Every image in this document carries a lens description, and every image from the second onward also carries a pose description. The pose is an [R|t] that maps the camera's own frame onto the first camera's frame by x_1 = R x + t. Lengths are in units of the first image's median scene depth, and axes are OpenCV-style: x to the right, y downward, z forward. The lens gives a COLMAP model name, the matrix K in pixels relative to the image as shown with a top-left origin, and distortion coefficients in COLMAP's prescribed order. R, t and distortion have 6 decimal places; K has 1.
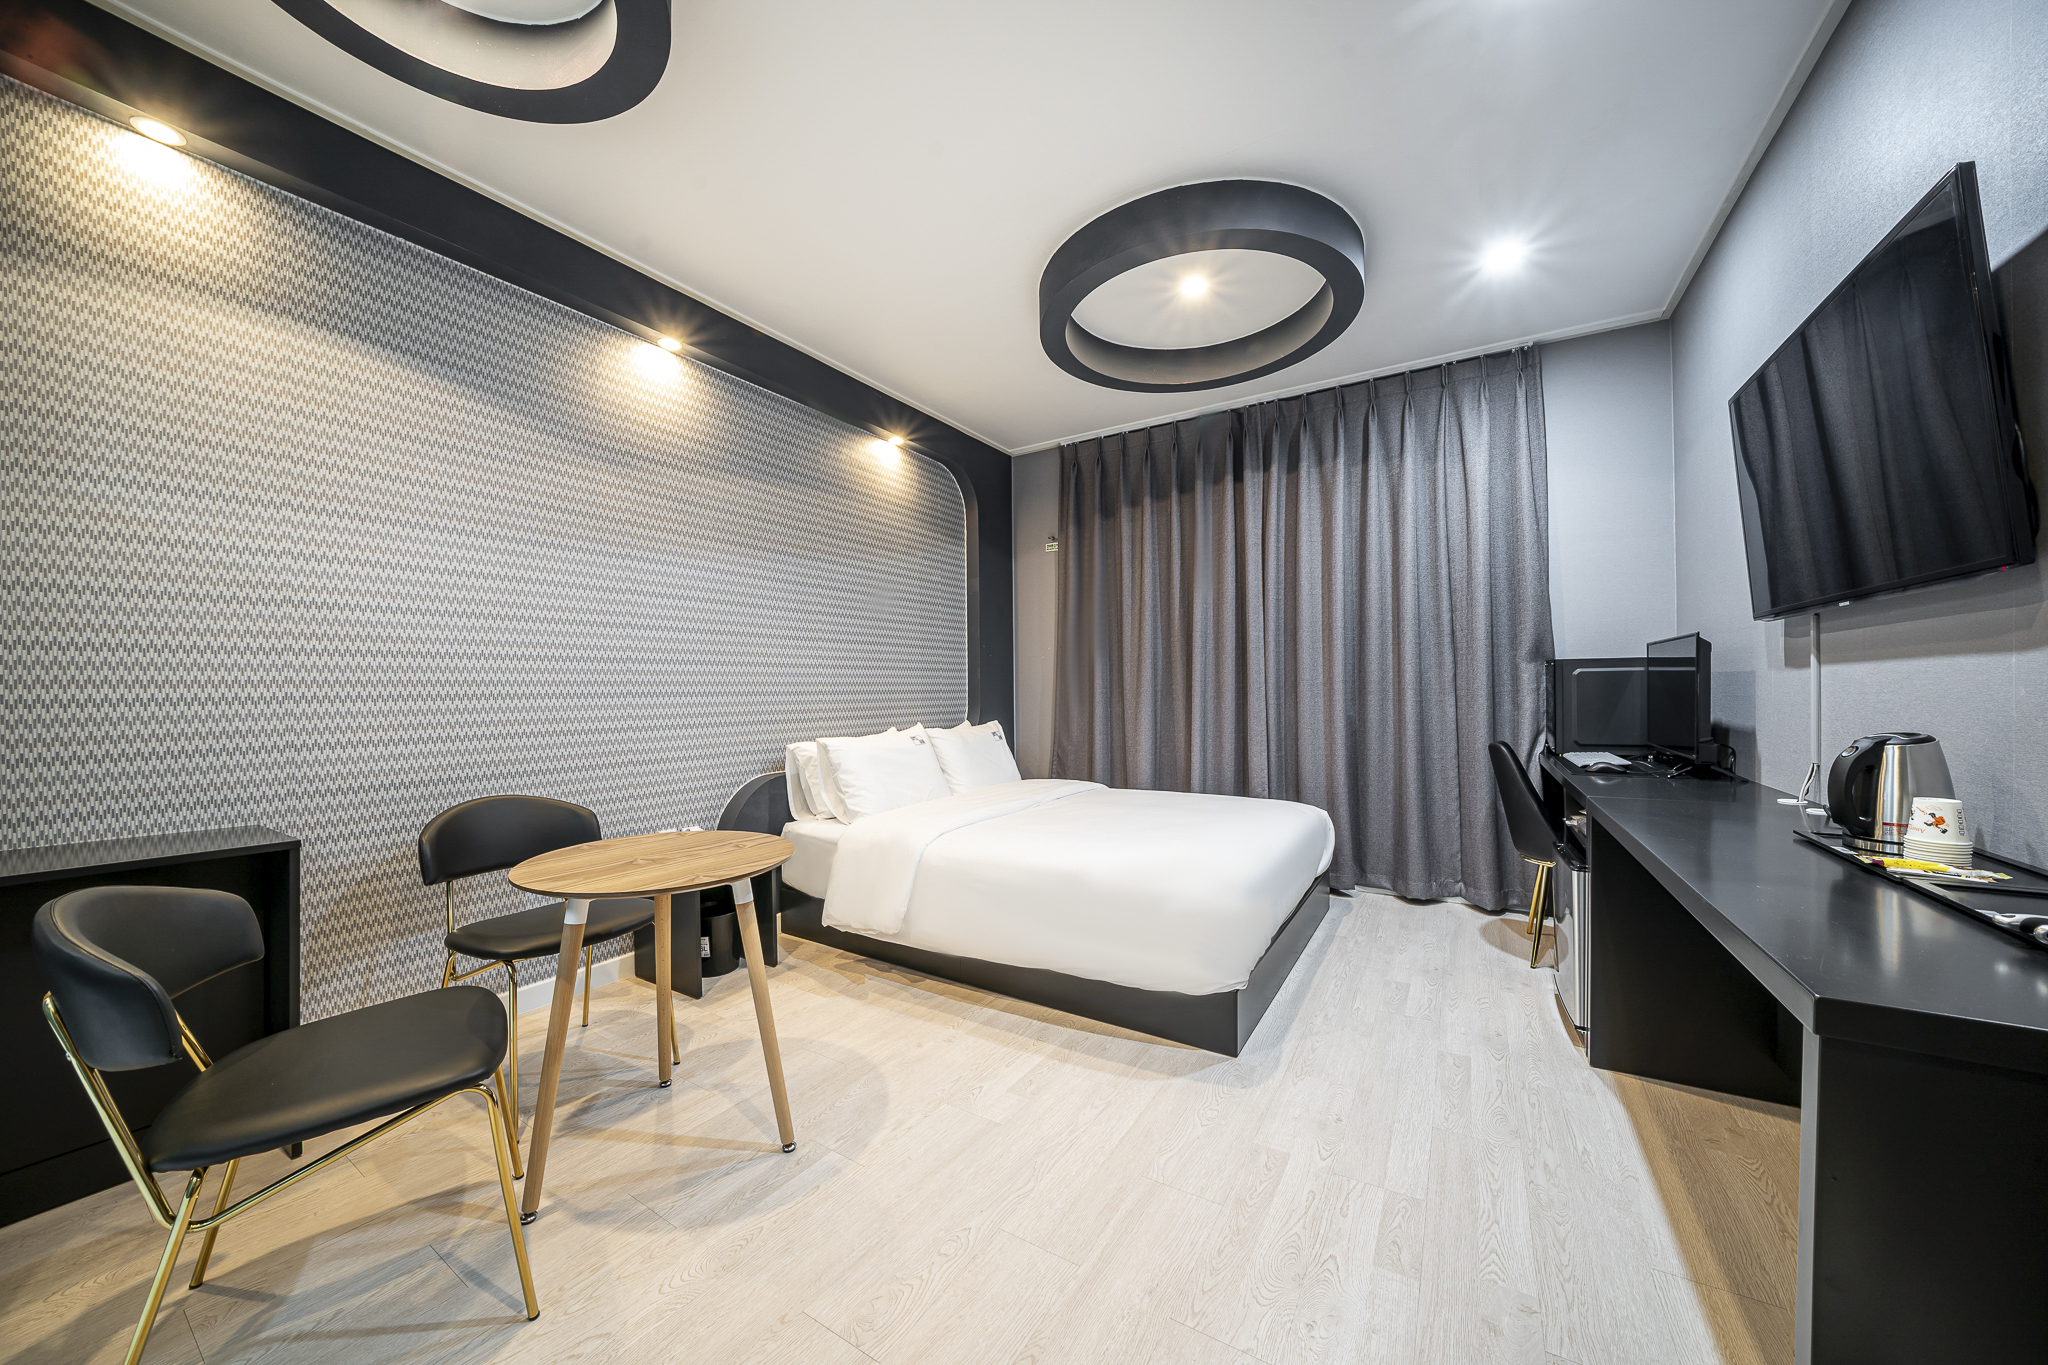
lens RADIAL K [[706.8, 0, 1035.7], [0, 706.8, 684.1], [0, 0, 1]] dist [-0.014410, 0.000087]
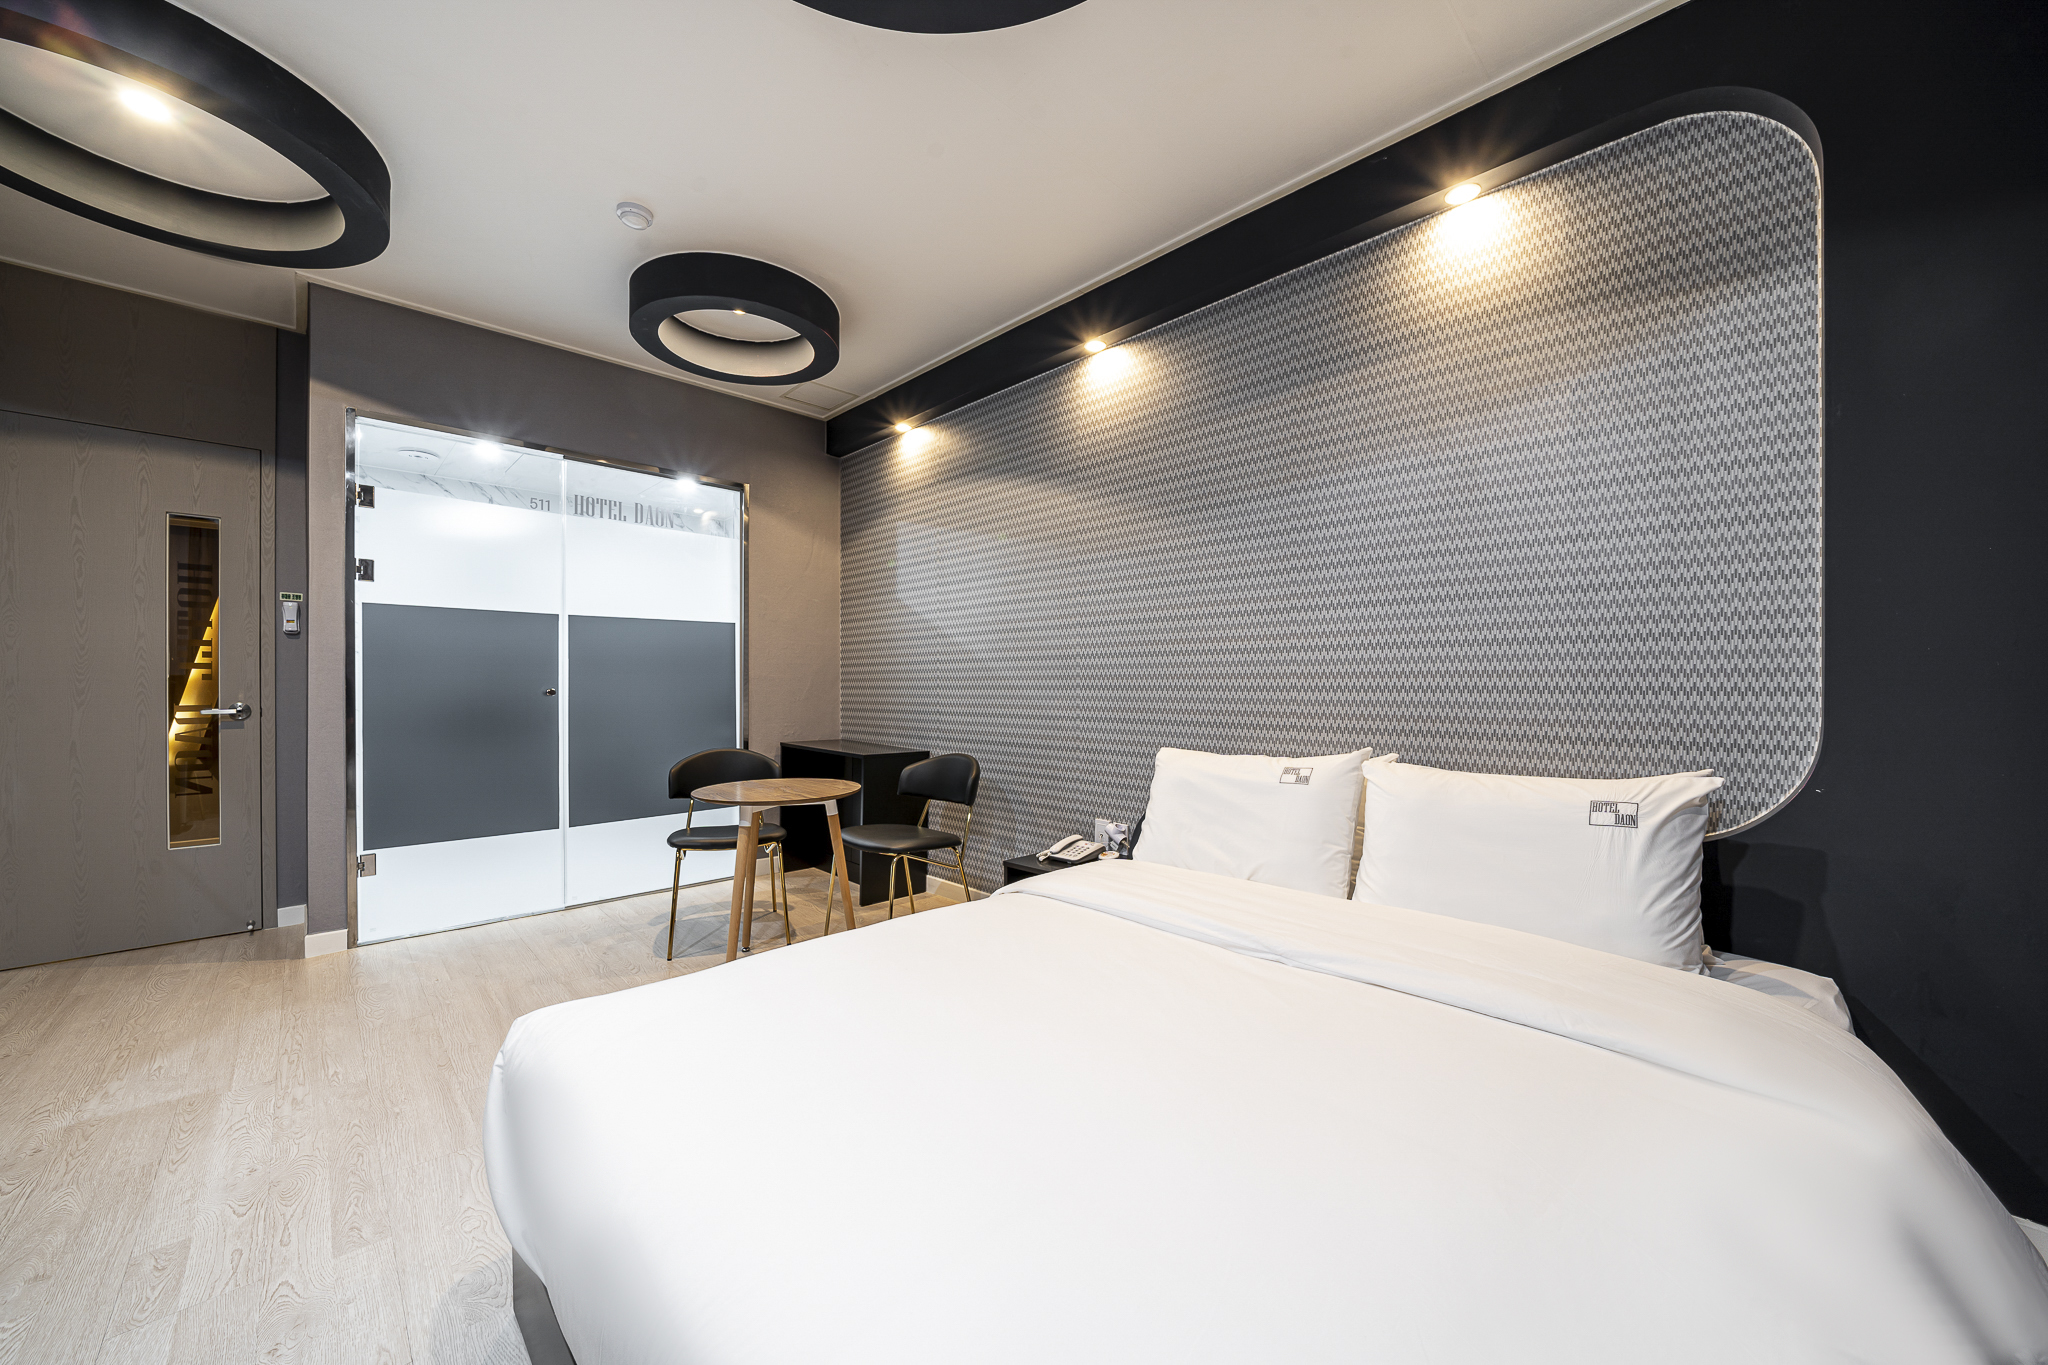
lens RADIAL K [[766.0, 0, 1023.1], [0, 766.0, 679.4], [0, 0, 1]] dist [-0.010249, 0.000400]
pose [[-0.264122, 0.000390, -0.964489, 1.003173], [0.006254, 0.999980, -0.001309, 0.006573], [0.964469, -0.006377, -0.264119, 2.018921]]
